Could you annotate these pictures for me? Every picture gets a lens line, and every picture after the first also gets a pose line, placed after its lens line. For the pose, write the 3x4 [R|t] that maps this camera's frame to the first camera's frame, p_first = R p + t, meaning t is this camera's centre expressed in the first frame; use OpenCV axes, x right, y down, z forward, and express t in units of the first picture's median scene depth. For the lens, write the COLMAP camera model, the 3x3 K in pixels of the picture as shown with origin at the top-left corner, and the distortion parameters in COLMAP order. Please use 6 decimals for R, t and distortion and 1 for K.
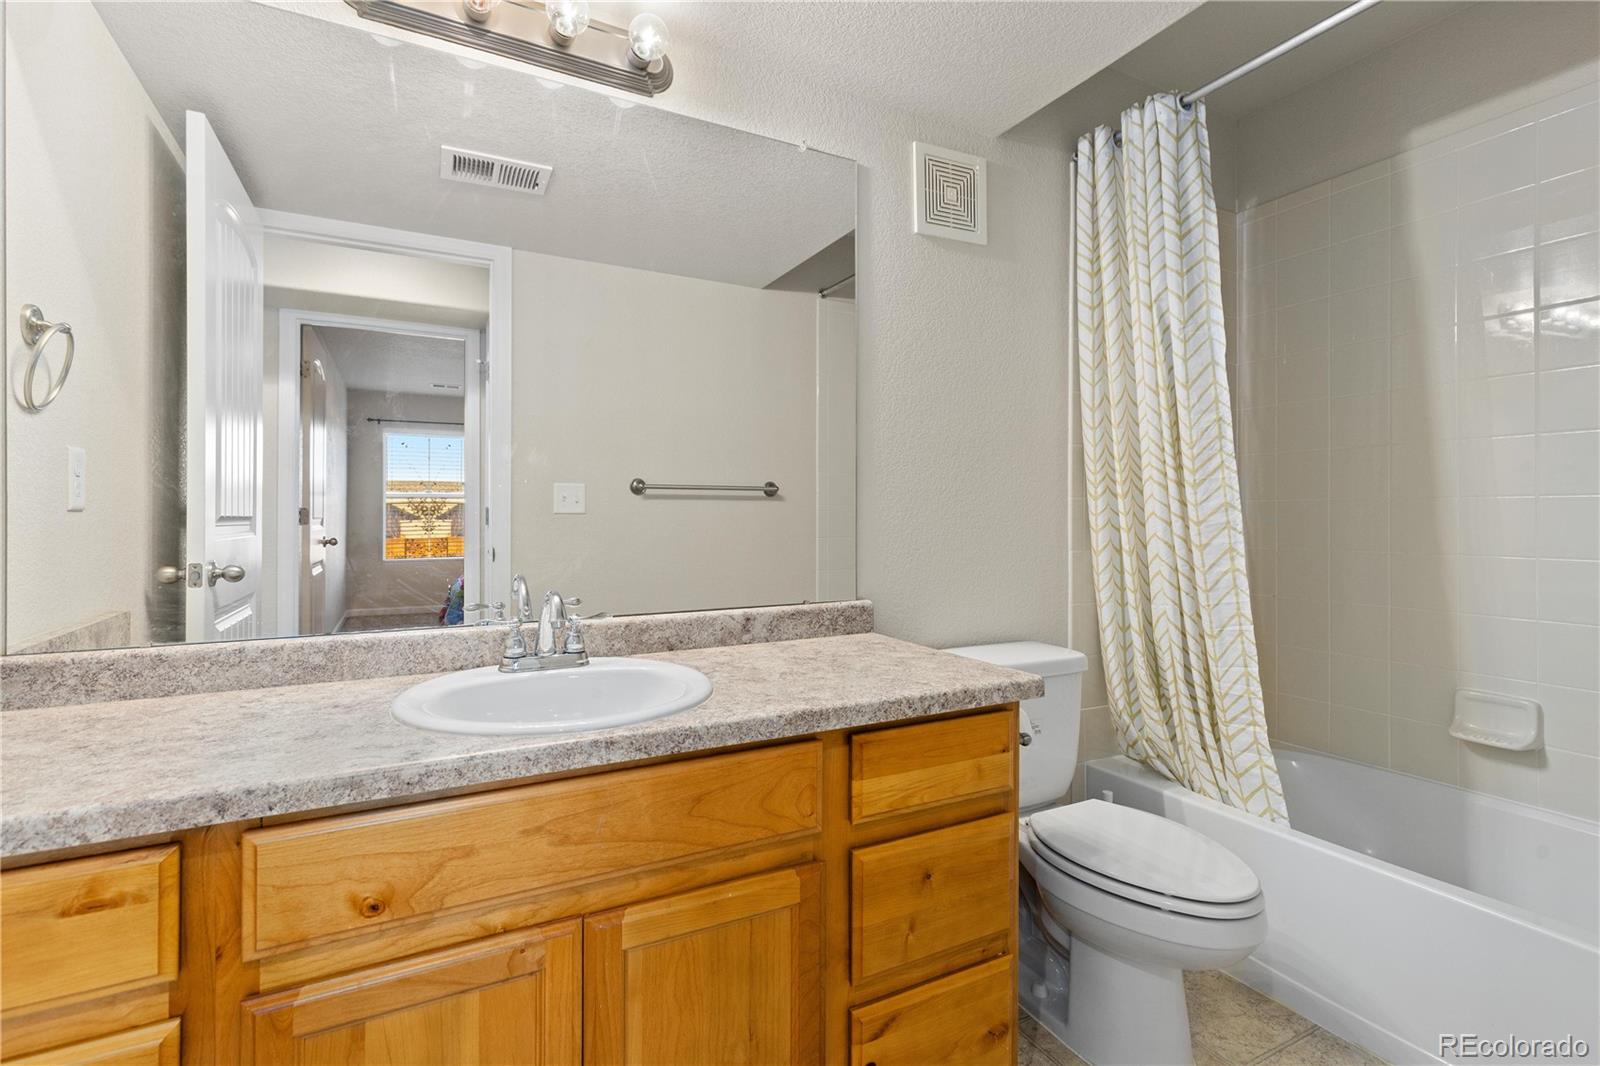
lens RADIAL K [[732.3, 0, 796.8], [0, 732.3, 529.6], [0, 0, 1]] dist [0.008414, -0.000986]
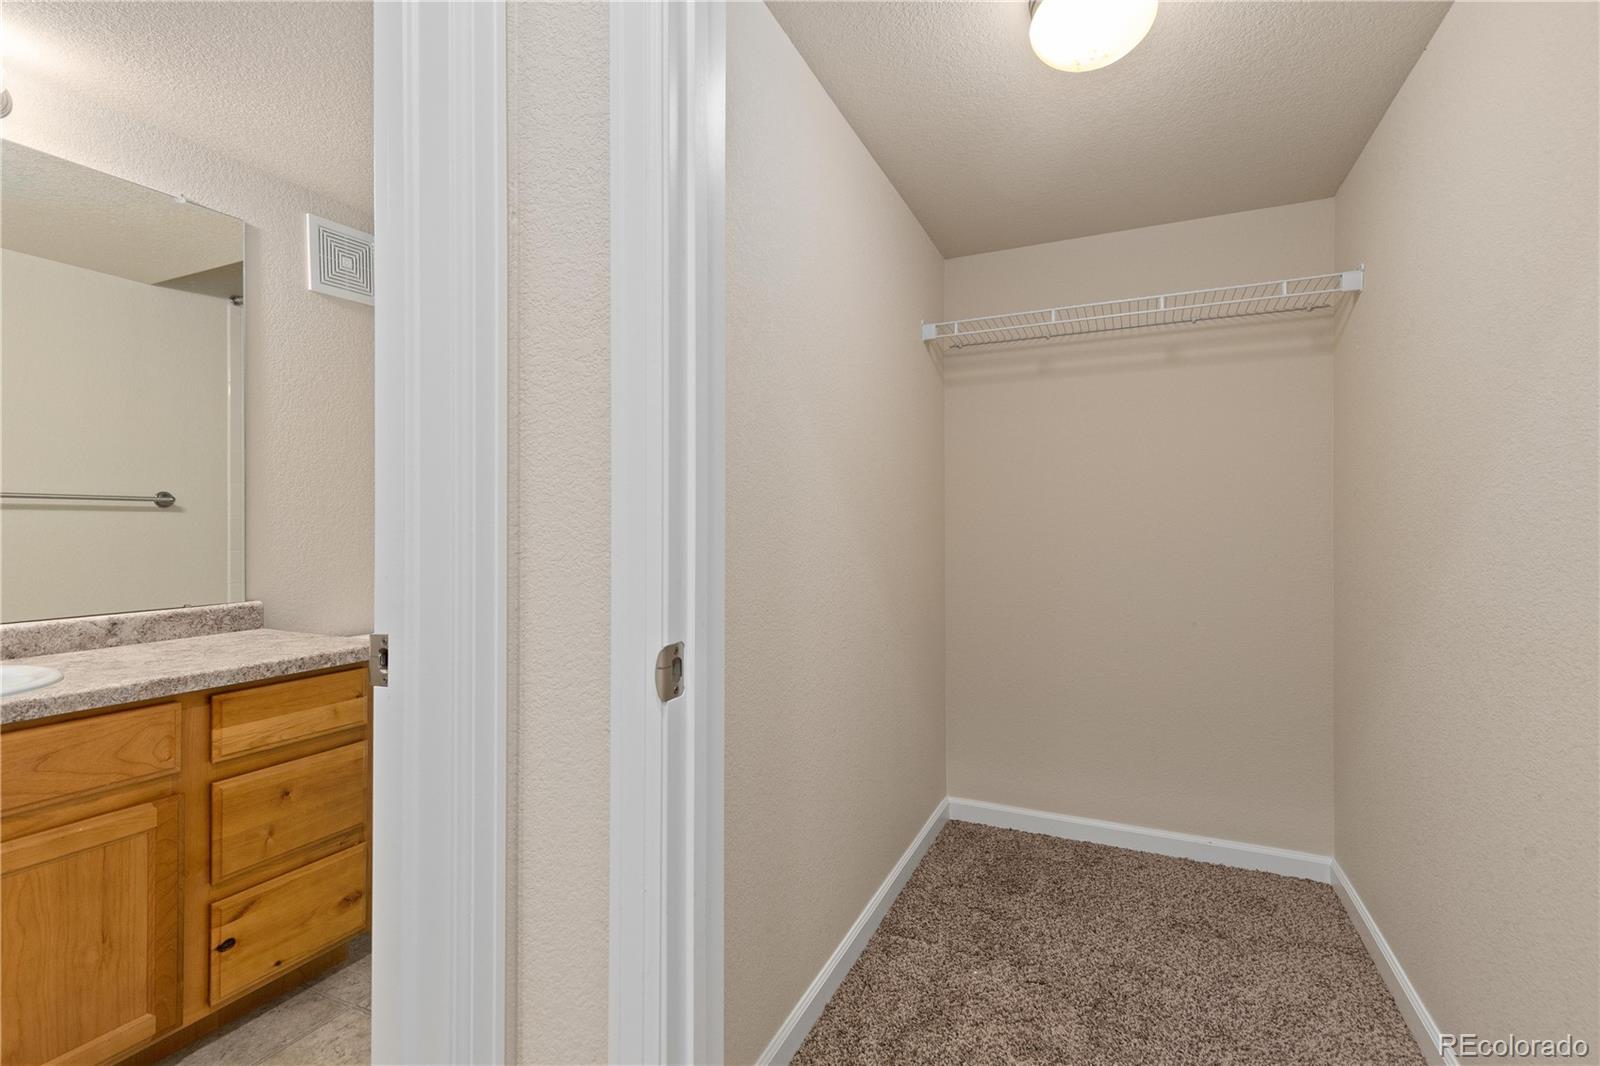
lens RADIAL K [[732.3, 0, 796.8], [0, 732.3, 529.6], [0, 0, 1]] dist [0.008414, -0.000986]
pose [[0.796950, -0.004964, 0.604025, 0.114140], [0.013125, 0.999872, -0.009100, 0.007122], [-0.603903, 0.015180, 0.796913, -0.691339]]
